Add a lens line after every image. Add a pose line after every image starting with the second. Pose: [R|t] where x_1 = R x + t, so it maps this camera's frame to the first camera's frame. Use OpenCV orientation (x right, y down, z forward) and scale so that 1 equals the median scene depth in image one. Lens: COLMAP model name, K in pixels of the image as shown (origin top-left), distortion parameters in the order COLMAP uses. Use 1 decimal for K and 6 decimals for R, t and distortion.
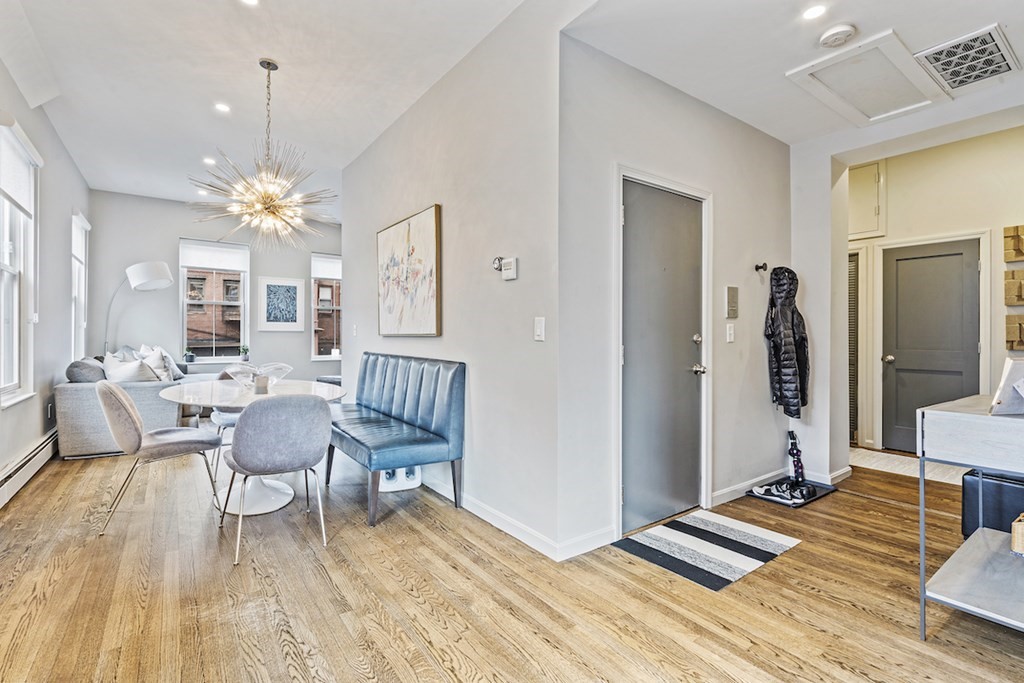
lens RADIAL K [[474.2, 0, 512.0], [0, 474.2, 341.5], [0, 0, 1]] dist [-0.000724, -0.000852]
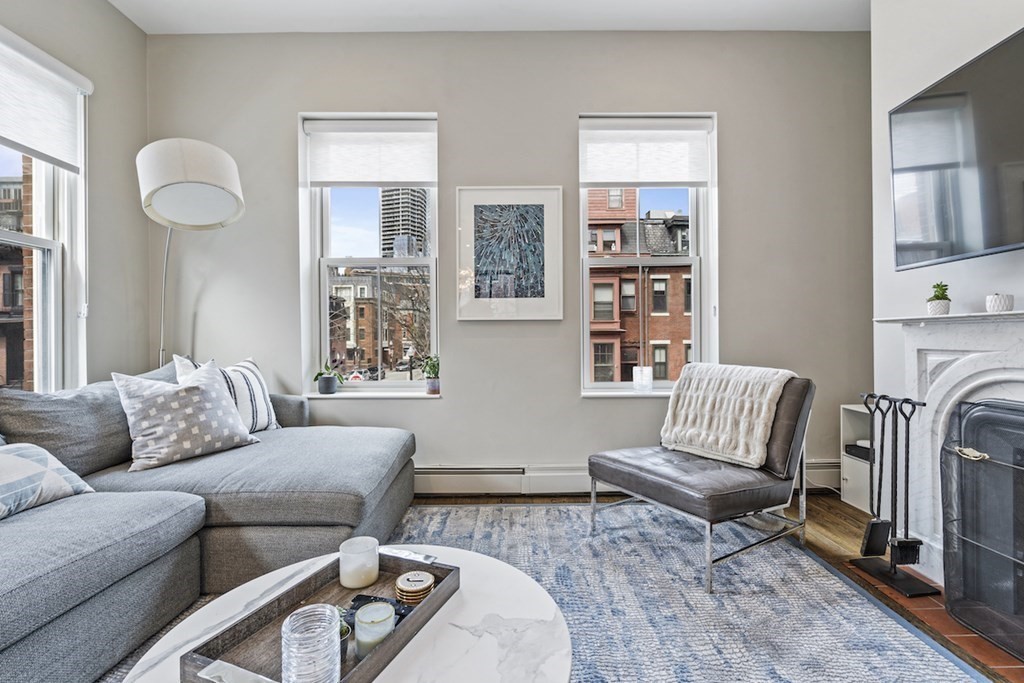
lens RADIAL K [[467.2, 0, 509.8], [0, 467.2, 340.9], [0, 0, 1]] dist [-0.001164, 0.000696]
pose [[0.807983, -0.009318, -0.589132, -0.465587], [0.005483, 0.999951, -0.008296, -0.002437], [0.589180, 0.003473, 0.807994, 1.249599]]
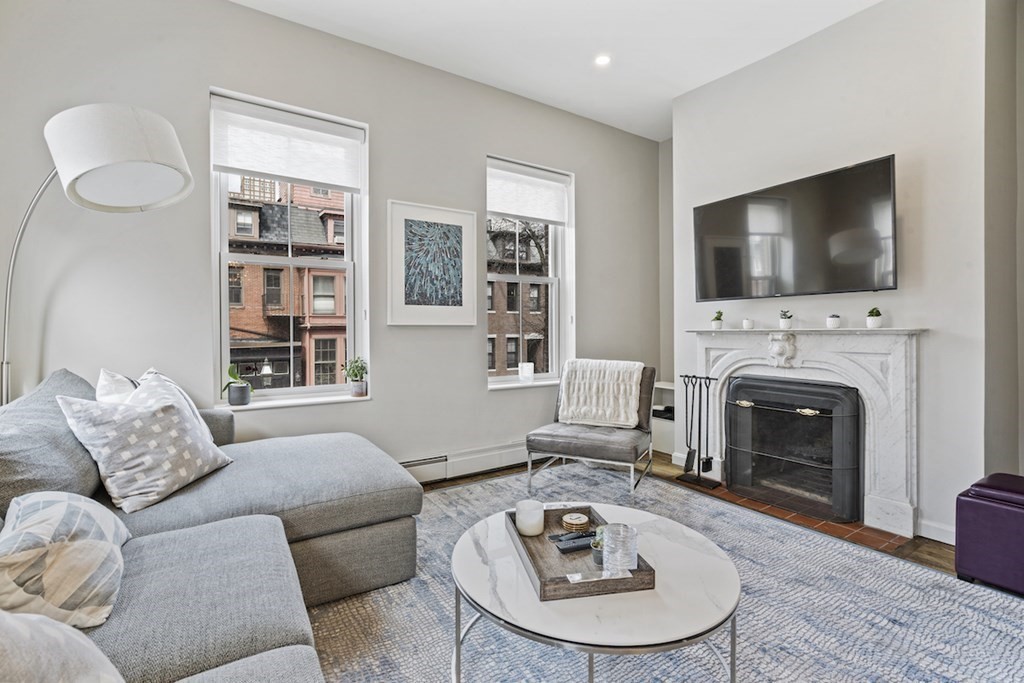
lens RADIAL K [[470.7, 0, 509.4], [0, 470.7, 335.7], [0, 0, 1]] dist [-0.003281, 0.000019]
pose [[0.998526, -0.010897, -0.053174, -0.717020], [0.010862, 0.999941, -0.000945, -0.020654], [0.053181, 0.000366, 0.998585, 1.028042]]
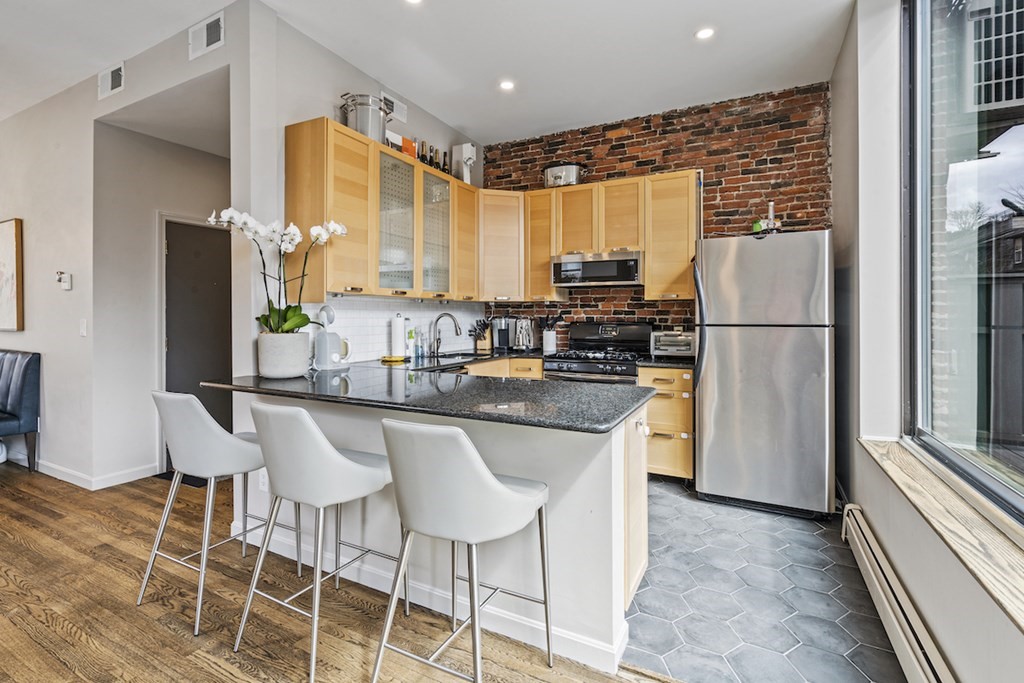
lens RADIAL K [[473.4, 0, 506.2], [0, 473.4, 316.4], [0, 0, 1]] dist [-0.001947, -0.000570]
pose [[0.895683, -0.006865, 0.444640, 0.322757], [0.009195, 0.999953, -0.003083, -0.025832], [-0.444598, 0.006850, 0.895704, -0.464672]]
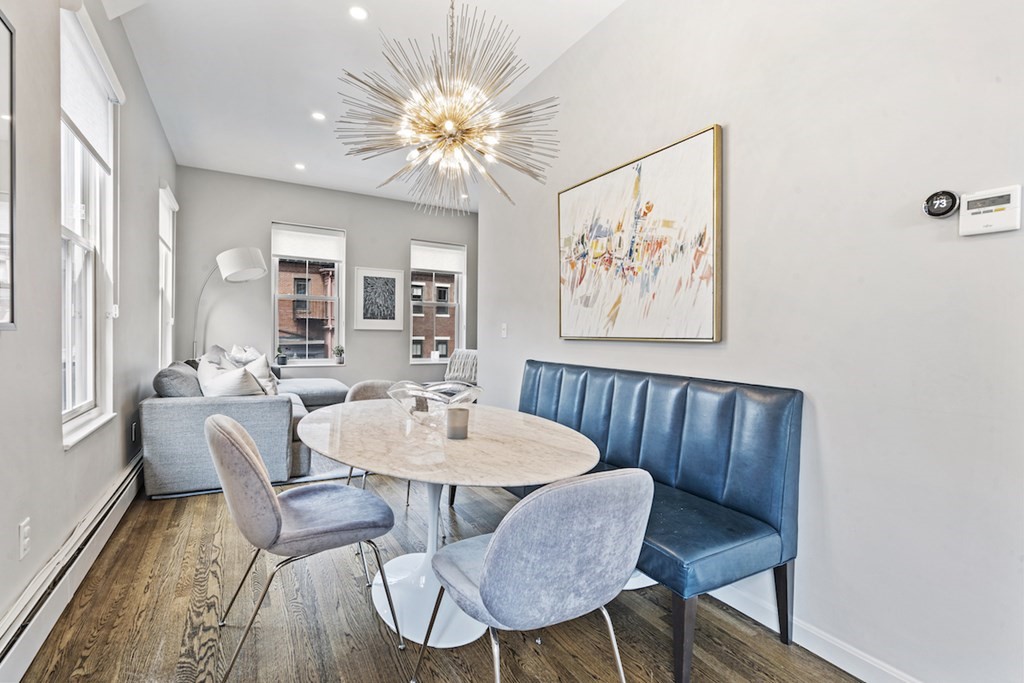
lens RADIAL K [[469.7, 0, 513.3], [0, 469.7, 346.5], [0, 0, 1]] dist [-0.003214, 0.000521]
pose [[0.995309, 0.010809, -0.096143, -0.286139], [-0.009584, 0.999867, 0.013195, -0.009156], [0.096273, -0.012212, 0.995280, 0.298049]]
